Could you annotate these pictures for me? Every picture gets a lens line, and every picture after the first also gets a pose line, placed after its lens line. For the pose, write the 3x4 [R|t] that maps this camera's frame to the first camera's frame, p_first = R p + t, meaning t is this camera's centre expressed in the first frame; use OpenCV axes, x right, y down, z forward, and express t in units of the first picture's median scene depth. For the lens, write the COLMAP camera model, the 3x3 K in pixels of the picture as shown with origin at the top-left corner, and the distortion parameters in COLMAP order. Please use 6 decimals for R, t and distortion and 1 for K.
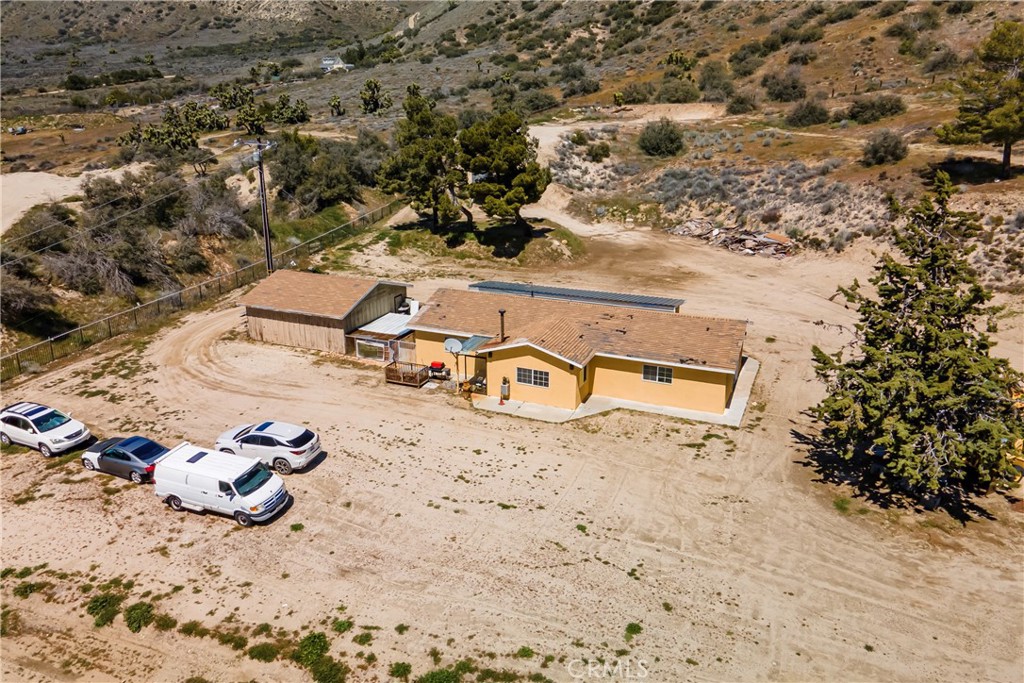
lens RADIAL K [[742.2, 0, 512.0], [0, 742.2, 341.5], [0, 0, 1]] dist [0.053746, 0.000837]
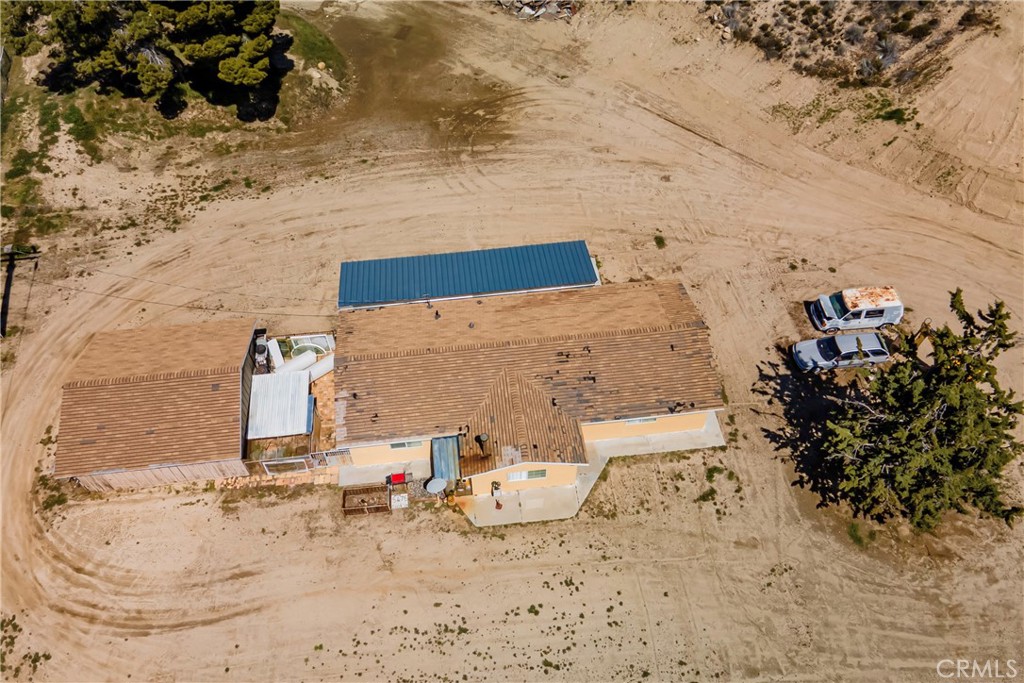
lens RADIAL K [[745.0, 0, 508.0], [0, 745.0, 339.7], [0, 0, 1]] dist [0.019817, 0.045639]
pose [[0.867769, -0.399052, 0.296199, -0.101928], [0.169961, 0.798376, 0.577676, -0.319361], [-0.467001, -0.450947, 0.760629, 0.204516]]
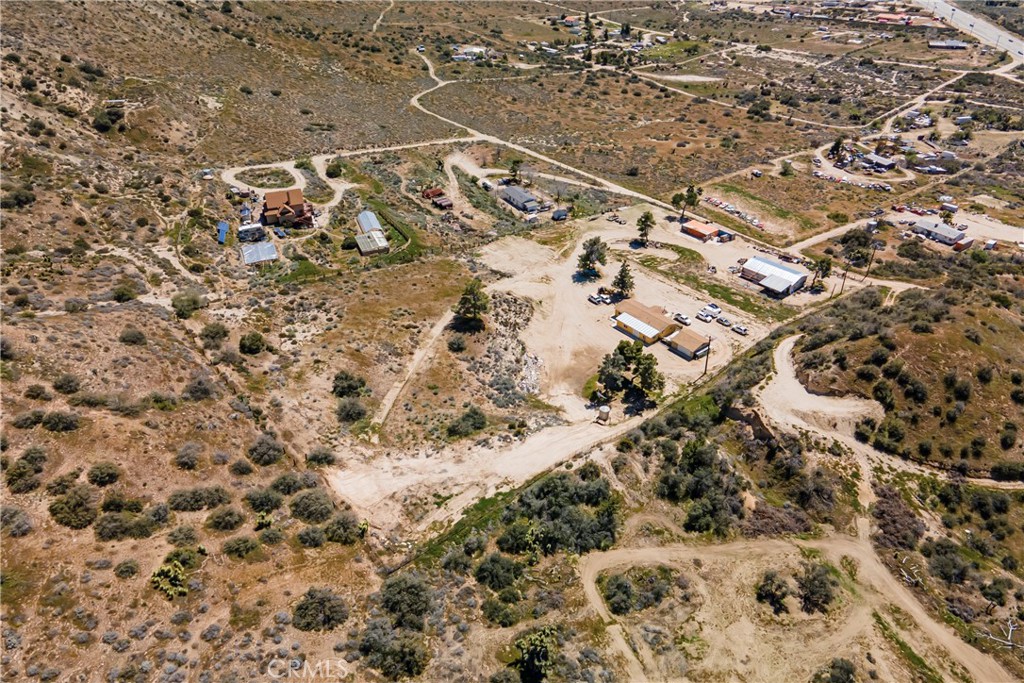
lens RADIAL K [[745.0, 0, 508.0], [0, 745.0, 339.7], [0, 0, 1]] dist [0.019817, 0.045639]
pose [[-0.882990, -0.244298, 0.400808, -0.698013], [0.169472, 0.630370, 0.757570, -2.350757], [-0.437730, 0.736853, -0.515209, 2.469669]]
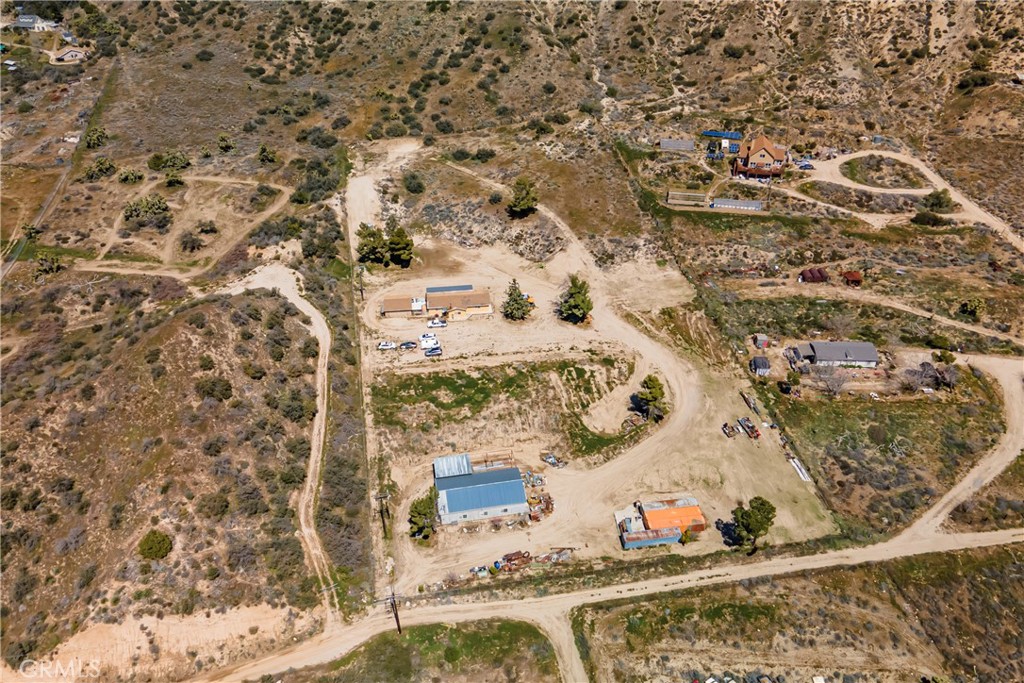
lens RADIAL K [[745.0, 0, 508.0], [0, 745.0, 339.7], [0, 0, 1]] dist [0.019817, 0.045639]
pose [[0.870720, -0.284032, 0.401463, -1.020120], [0.163935, 0.937295, 0.307576, -0.746865], [-0.463651, -0.201999, 0.862684, -2.122116]]
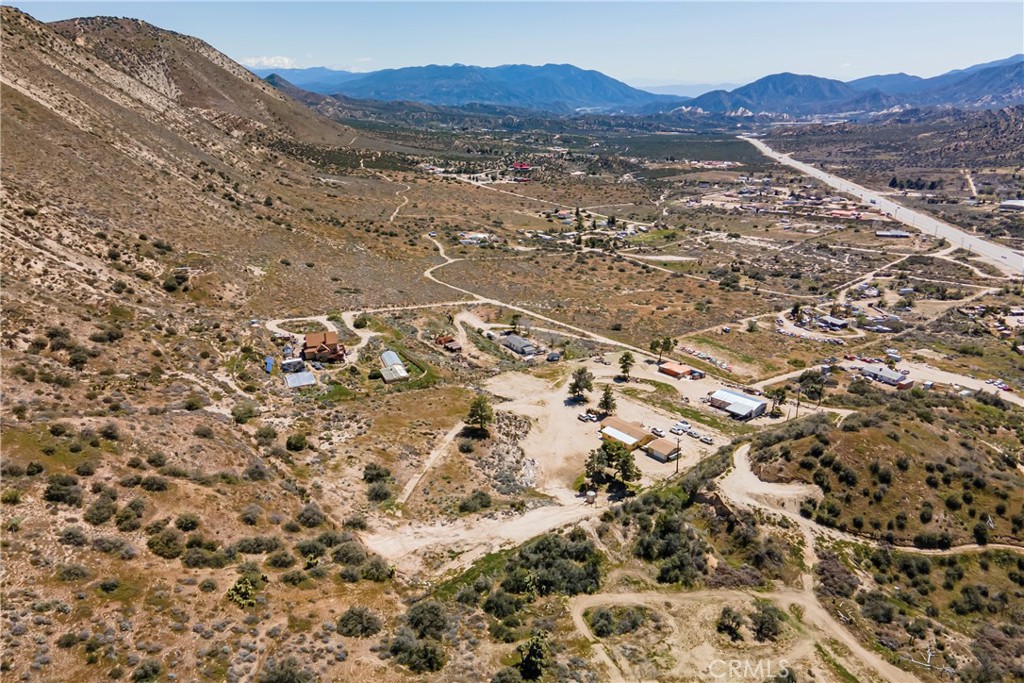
lens RADIAL K [[745.0, 0, 508.0], [0, 745.0, 339.7], [0, 0, 1]] dist [0.019817, 0.045639]
pose [[-0.883169, -0.137767, 0.448367, -0.994247], [0.171309, 0.795124, 0.581748, -2.532901], [-0.436653, 0.590591, -0.678628, 3.006834]]
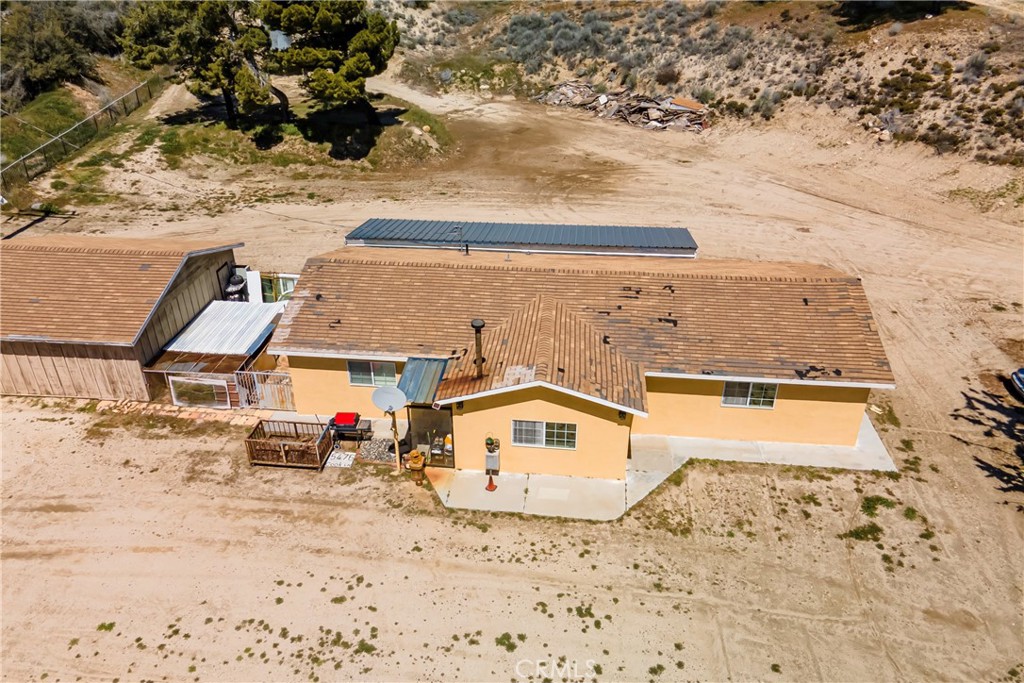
lens RADIAL K [[745.0, 0, 508.0], [0, 745.0, 339.7], [0, 0, 1]] dist [0.019817, 0.045639]
pose [[0.956853, -0.144626, 0.252023, -0.065530], [0.096480, 0.976260, 0.193930, -0.067041], [-0.274087, -0.161247, 0.948091, 0.259222]]
